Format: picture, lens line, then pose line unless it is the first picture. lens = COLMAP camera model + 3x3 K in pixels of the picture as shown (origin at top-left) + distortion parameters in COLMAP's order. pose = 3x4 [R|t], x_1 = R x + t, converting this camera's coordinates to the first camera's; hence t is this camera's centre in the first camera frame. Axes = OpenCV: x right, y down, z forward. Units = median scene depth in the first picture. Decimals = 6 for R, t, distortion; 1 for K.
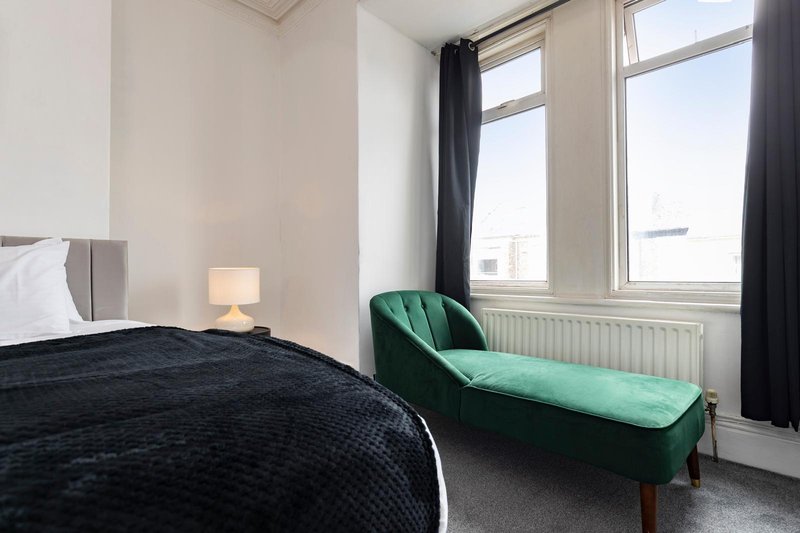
lens RADIAL K [[411.4, 0, 403.4], [0, 411.4, 269.9], [0, 0, 1]] dist [0.026316, -0.001955]
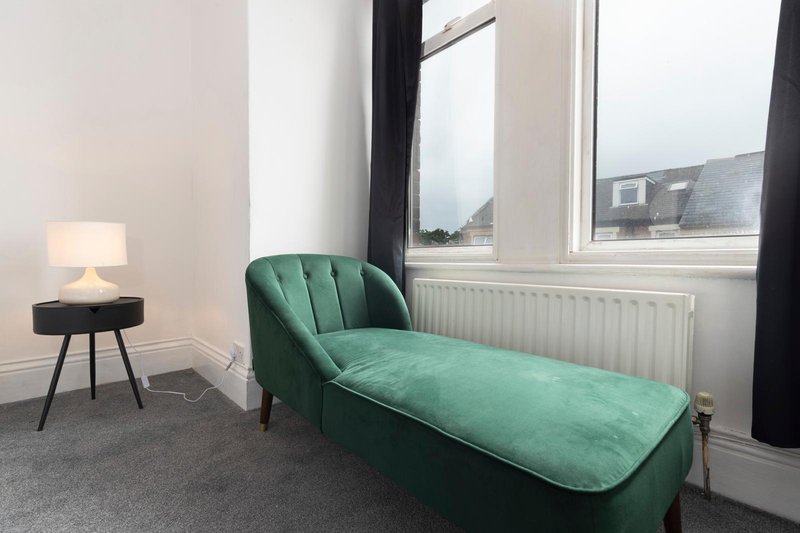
lens RADIAL K [[366.4, 0, 395.6], [0, 366.4, 267.8], [0, 0, 1]] dist [0.013875, -0.001706]
pose [[0.998332, 0.009247, -0.056986, 0.274049], [-0.007630, 0.999564, 0.028537, 0.072441], [0.057225, -0.028054, 0.997967, 0.383828]]
